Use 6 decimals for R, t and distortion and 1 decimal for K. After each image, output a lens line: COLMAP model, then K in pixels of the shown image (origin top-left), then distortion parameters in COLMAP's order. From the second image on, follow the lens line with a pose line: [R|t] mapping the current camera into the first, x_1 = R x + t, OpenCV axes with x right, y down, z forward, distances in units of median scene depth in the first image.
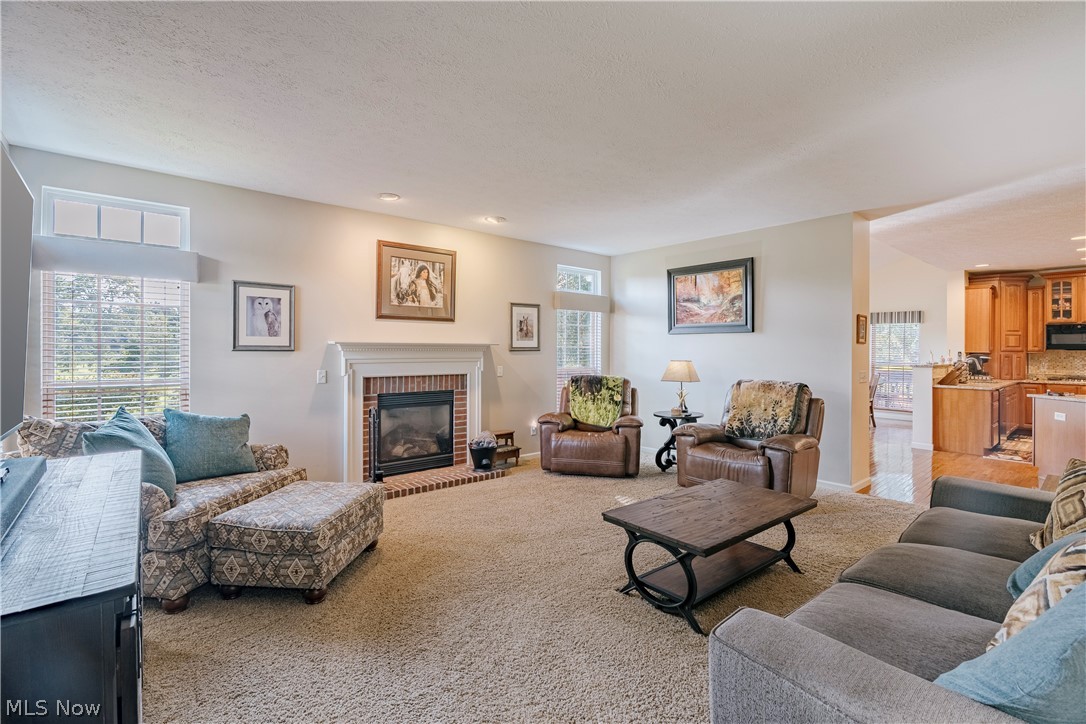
lens RADIAL K [[489.3, 0, 544.8], [0, 489.3, 350.9], [0, 0, 1]] dist [-0.003527, -0.000856]
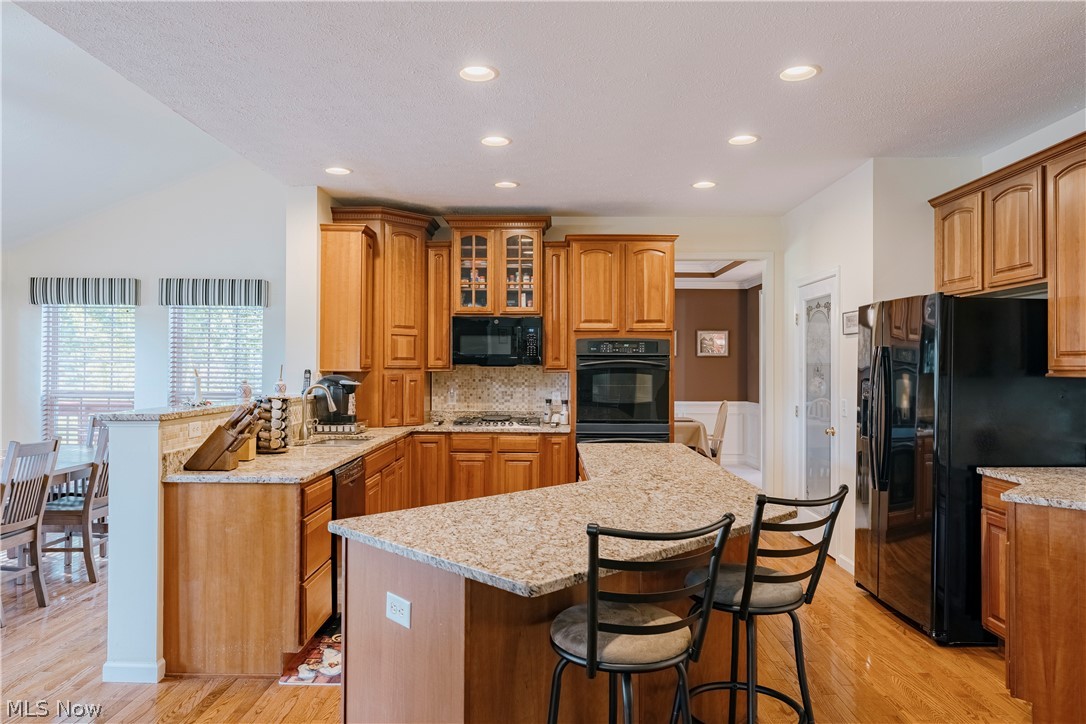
lens RADIAL K [[721.9, 0, 543.1], [0, 721.9, 365.5], [0, 0, 1]] dist [0.000374, -0.000052]
pose [[0.652742, 0.000981, 0.757580, 0.515131], [0.000474, 0.999998, -0.001704, -0.000954], [-0.757580, 0.001471, 0.652740, 0.431015]]
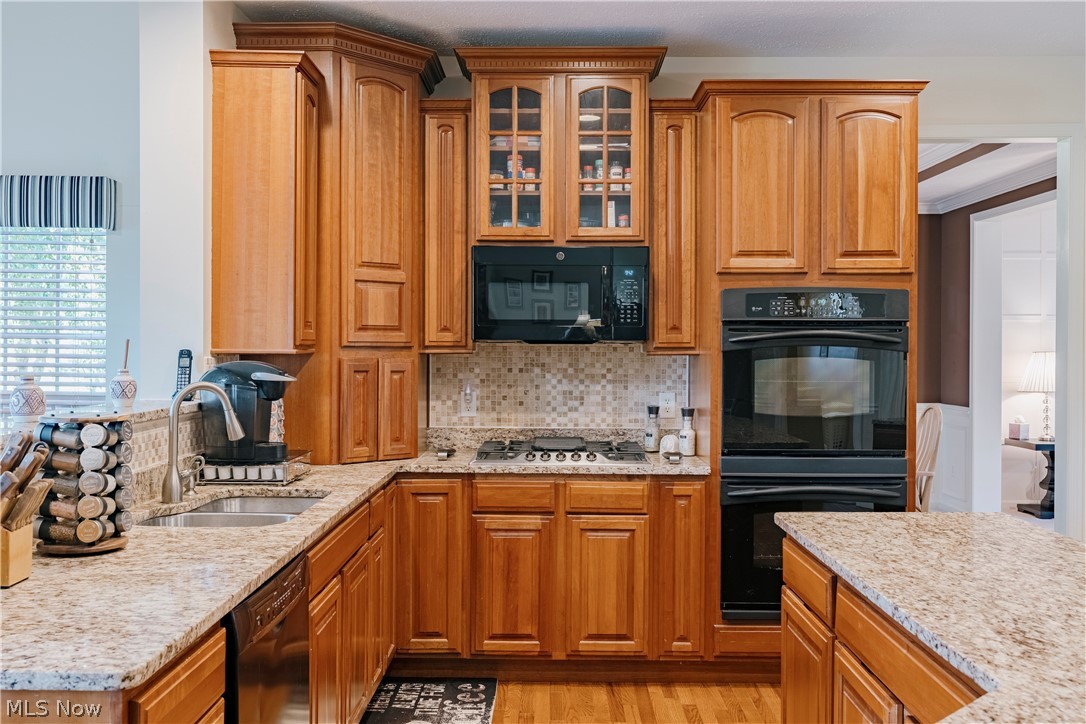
lens RADIAL K [[1004.4, 0, 545.0], [0, 1004.4, 357.2], [0, 0, 1]] dist [0.016226, 0.000000]
pose [[0.652061, -0.009607, 0.758106, 0.643689], [0.000117, 0.999921, 0.012570, -0.000693], [-0.758166, -0.008108, 0.652011, 0.618050]]
